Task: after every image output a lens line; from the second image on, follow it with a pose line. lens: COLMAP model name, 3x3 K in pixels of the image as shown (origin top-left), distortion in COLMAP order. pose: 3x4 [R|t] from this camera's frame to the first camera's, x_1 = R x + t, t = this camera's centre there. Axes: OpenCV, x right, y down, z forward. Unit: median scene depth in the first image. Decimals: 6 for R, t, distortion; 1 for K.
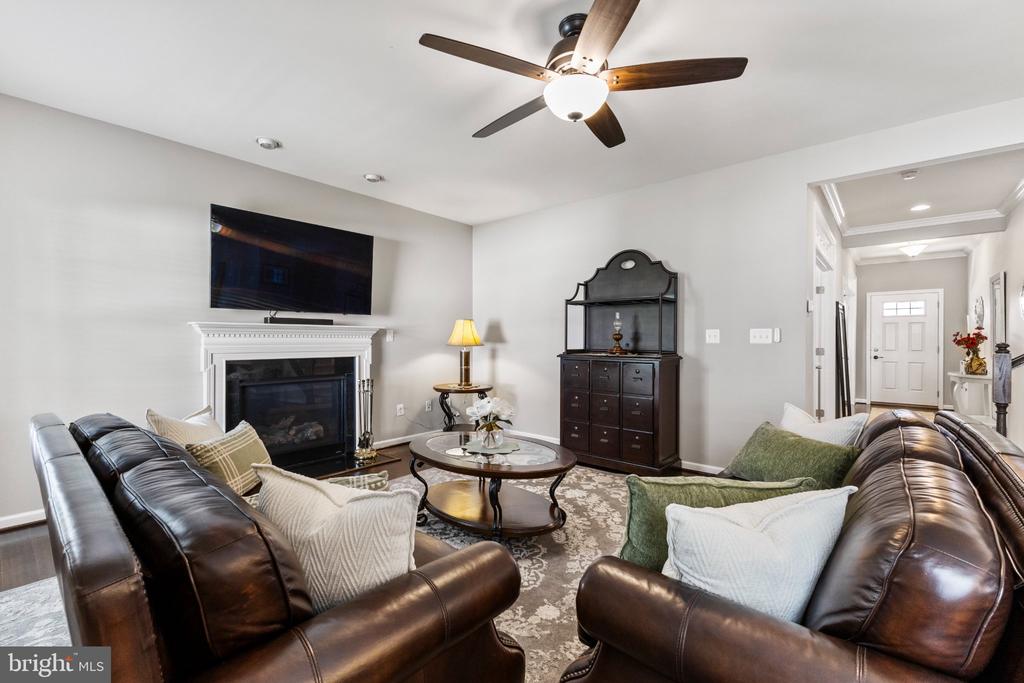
lens RADIAL K [[441.6, 0, 512.7], [0, 441.6, 342.3], [0, 0, 1]] dist [0.009243, -0.001005]
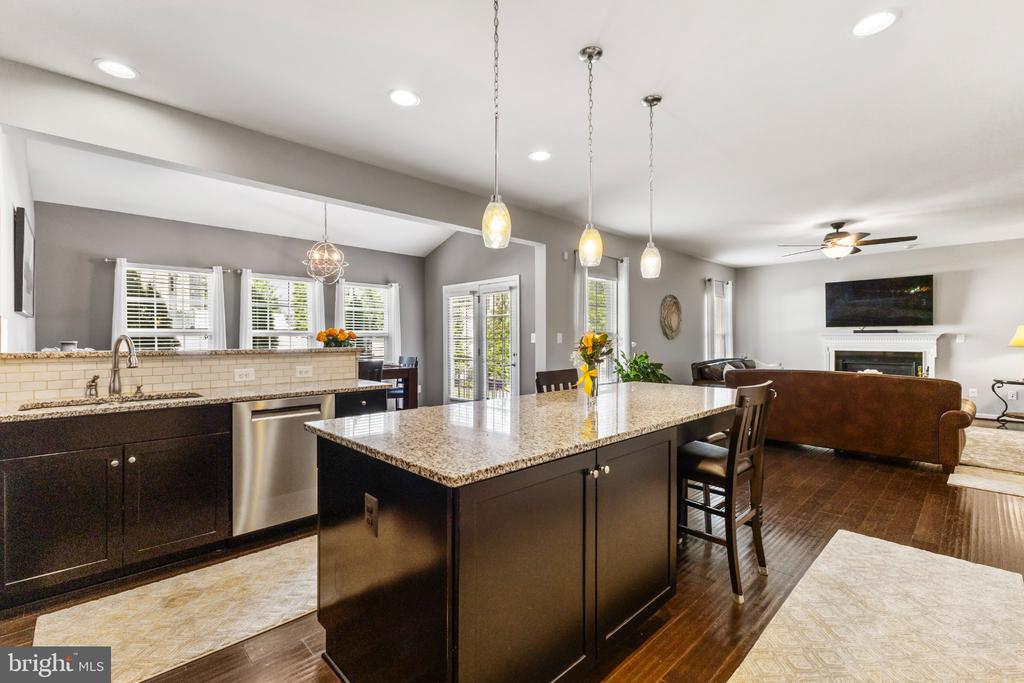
lens RADIAL K [[441.6, 0, 480.5], [0, 441.6, 343.9], [0, 0, 1]] dist [0.009243, -0.001005]
pose [[-0.133390, 0.002596, -0.991060, 1.412160], [-0.005950, 0.999976, 0.003420, 0.006927], [0.991046, 0.006353, -0.133372, -0.348642]]
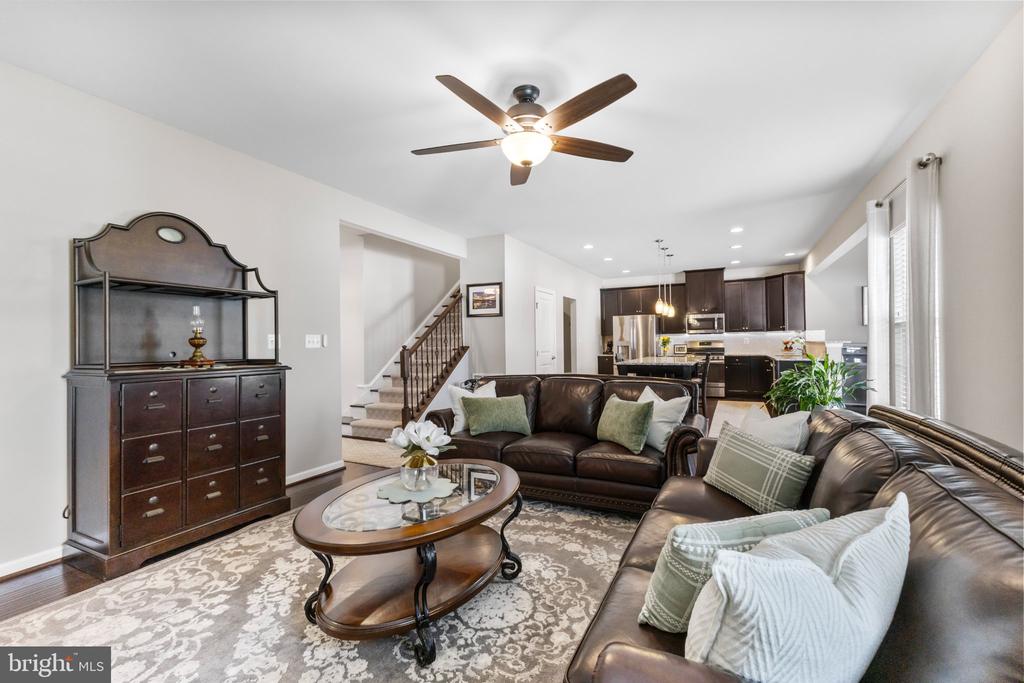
lens RADIAL K [[441.6, 0, 509.7], [0, 441.6, 343.2], [0, 0, 1]] dist [0.009243, -0.001005]
pose [[-0.238213, -0.000916, 0.971212, -1.225424], [0.013840, 0.999895, 0.004338, -0.014813], [-0.971114, 0.014475, -0.238176, 1.563710]]
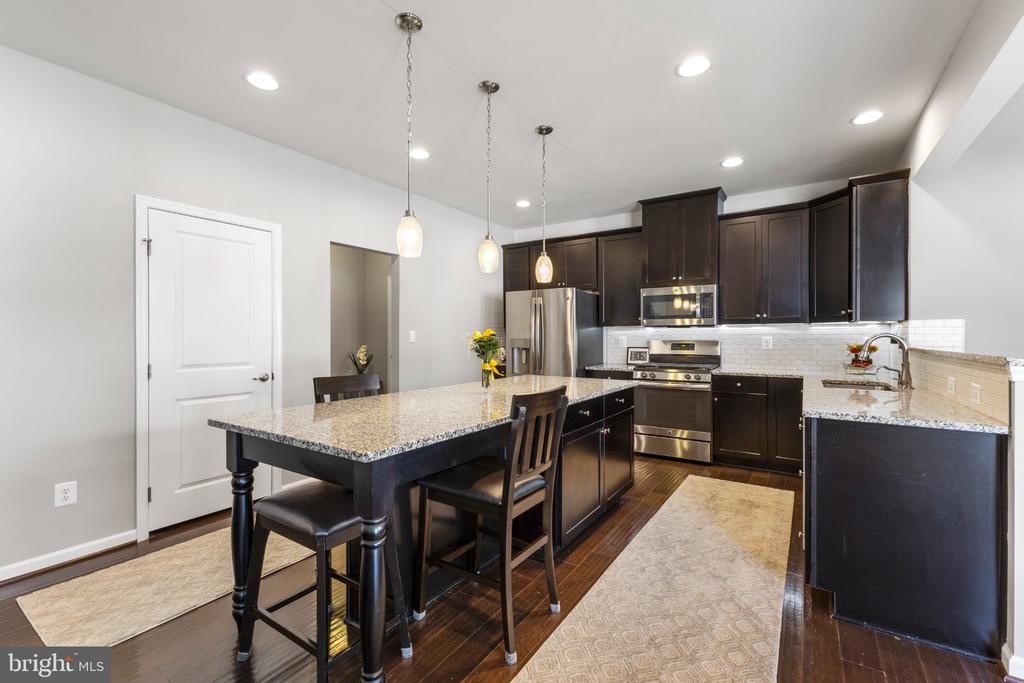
lens RADIAL K [[441.6, 0, 511.6], [0, 441.6, 340.1], [0, 0, 1]] dist [0.009243, -0.001005]
pose [[-0.120553, -0.014260, 0.992604, -0.775595], [0.001362, 0.999894, 0.014530, -0.018884], [-0.992706, 0.003103, -0.120521, 1.087558]]
